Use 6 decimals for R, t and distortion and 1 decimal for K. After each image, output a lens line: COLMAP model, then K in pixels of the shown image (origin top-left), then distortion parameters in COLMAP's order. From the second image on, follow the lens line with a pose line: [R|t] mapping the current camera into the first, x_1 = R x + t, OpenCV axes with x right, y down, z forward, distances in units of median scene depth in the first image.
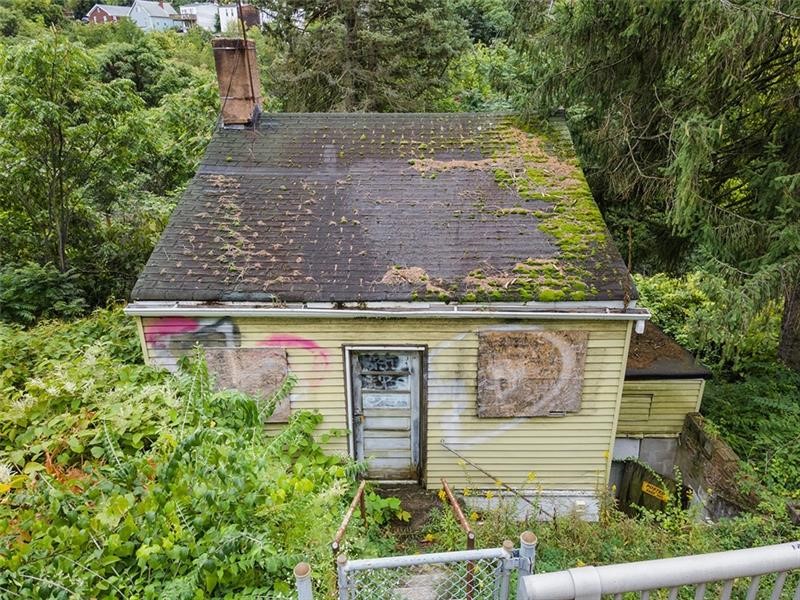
lens RADIAL K [[570.6, 0, 400.6], [0, 570.6, 302.1], [0, 0, 1]] dist [0.023630, -0.022088]
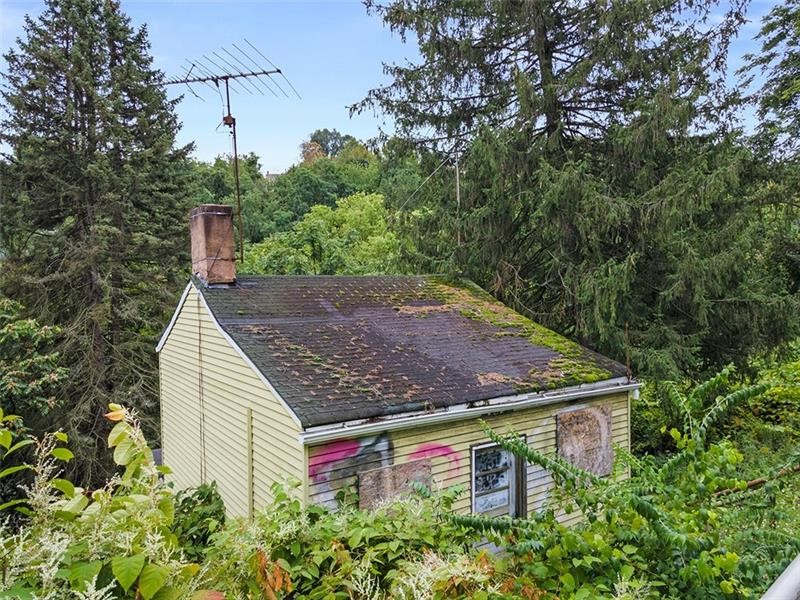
lens RADIAL K [[570.6, 0, 398.9], [0, 570.6, 299.8], [0, 0, 1]] dist [0.023630, -0.022088]
pose [[0.829376, -0.023681, 0.558189, -0.817855], [0.228278, 0.926260, -0.299887, 0.113226], [-0.509927, 0.376141, 0.773623, 0.127549]]
